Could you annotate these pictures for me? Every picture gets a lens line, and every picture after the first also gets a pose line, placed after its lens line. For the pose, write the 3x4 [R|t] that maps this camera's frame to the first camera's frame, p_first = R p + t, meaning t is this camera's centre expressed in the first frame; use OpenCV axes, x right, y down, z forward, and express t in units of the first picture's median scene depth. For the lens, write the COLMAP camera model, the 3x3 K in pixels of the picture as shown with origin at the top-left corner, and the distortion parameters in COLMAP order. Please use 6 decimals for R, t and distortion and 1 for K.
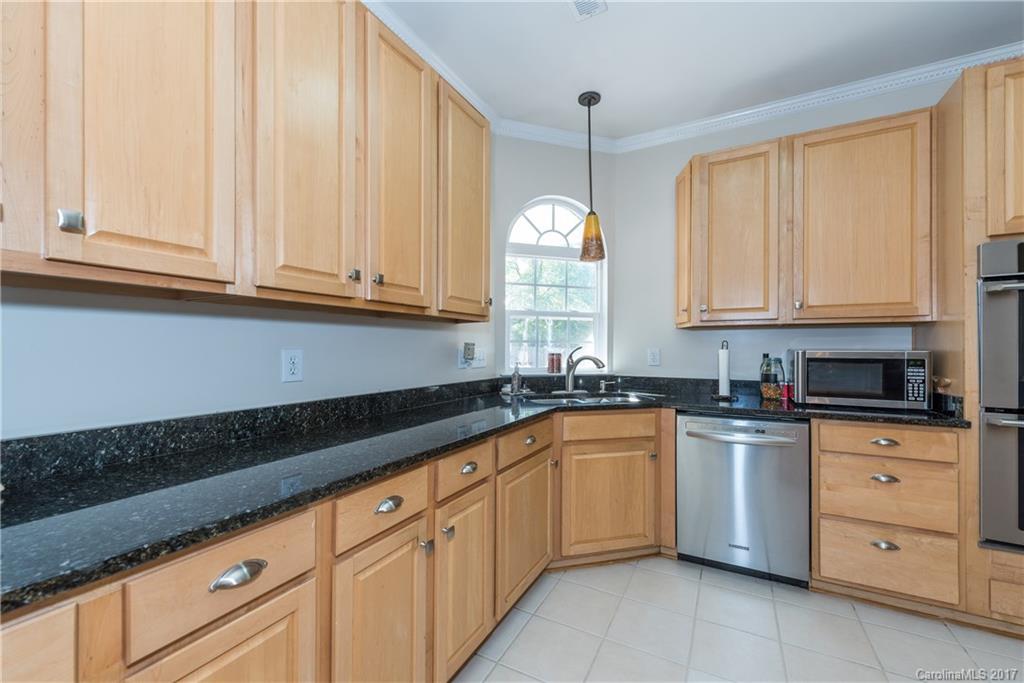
lens RADIAL K [[401.4, 0, 512.0], [0, 401.4, 341.5], [0, 0, 1]] dist [0.000014, -0.000004]
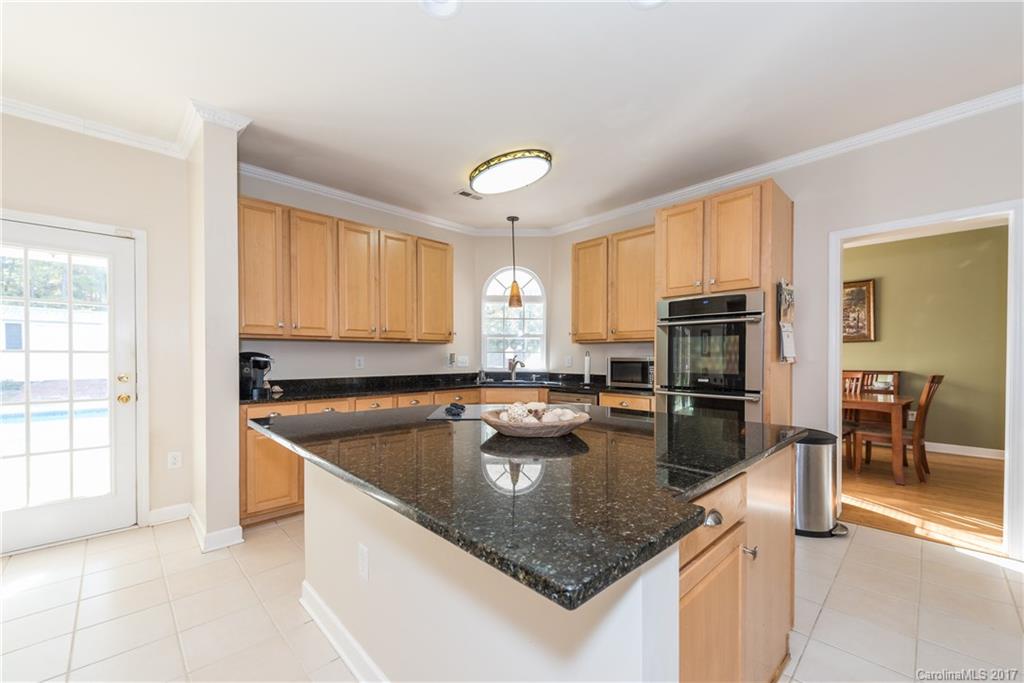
lens RADIAL K [[414.4, 0, 515.1], [0, 414.4, 354.7], [0, 0, 1]] dist [-0.000446, 0.000013]
pose [[0.951038, -0.002245, -0.309065, 0.782594], [0.005018, 0.999954, 0.008177, -0.004514], [0.309032, -0.009328, 0.951006, -0.785833]]
